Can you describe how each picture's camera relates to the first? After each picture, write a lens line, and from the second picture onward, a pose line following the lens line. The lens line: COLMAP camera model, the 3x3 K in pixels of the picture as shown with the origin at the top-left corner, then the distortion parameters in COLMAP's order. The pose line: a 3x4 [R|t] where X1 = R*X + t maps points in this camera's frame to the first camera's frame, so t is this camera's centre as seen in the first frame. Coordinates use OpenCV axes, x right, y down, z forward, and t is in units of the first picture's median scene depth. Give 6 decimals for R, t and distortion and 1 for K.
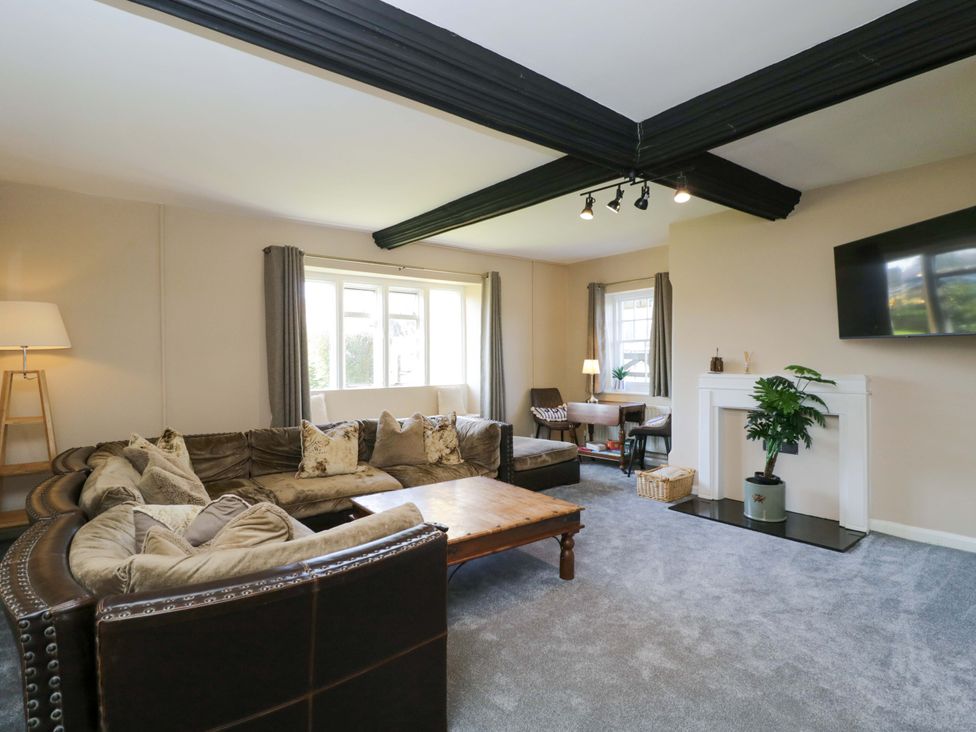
lens RADIAL K [[518.8, 0, 488.0], [0, 518.8, 366.0], [0, 0, 1]] dist [0.004147, -0.015505]
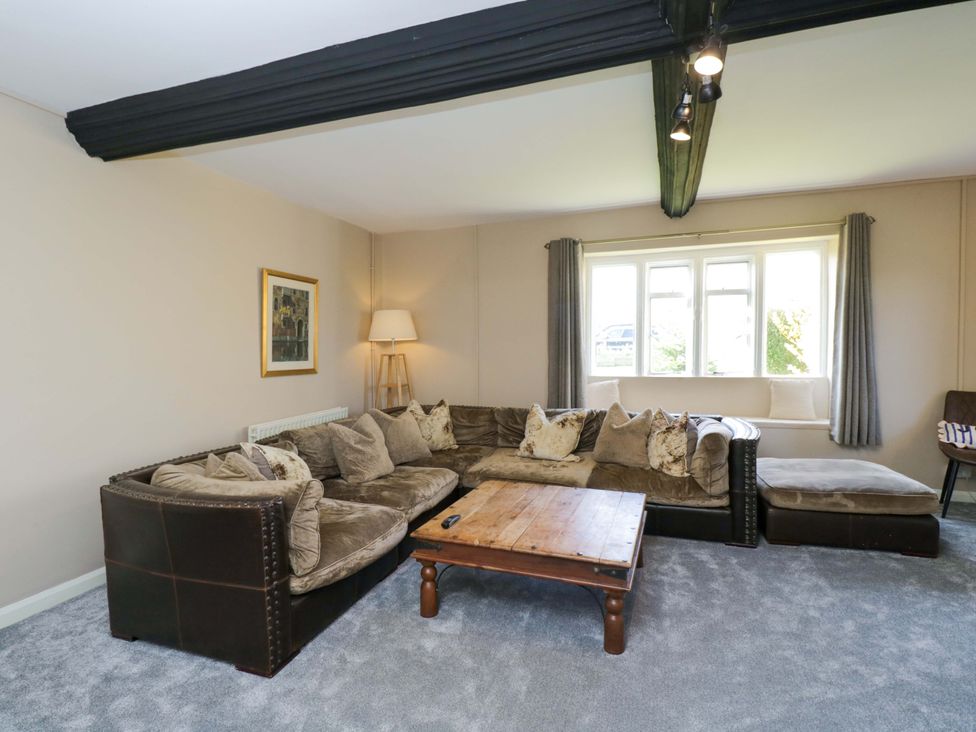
lens RADIAL K [[513.1, 0, 488.0], [0, 513.1, 366.0], [0, 0, 1]] dist [-0.032562, -0.000227]
pose [[0.517922, 0.039390, -0.854521, 0.439091], [0.001641, 0.998892, 0.047039, -0.020355], [0.855426, -0.025765, 0.517283, 0.324703]]
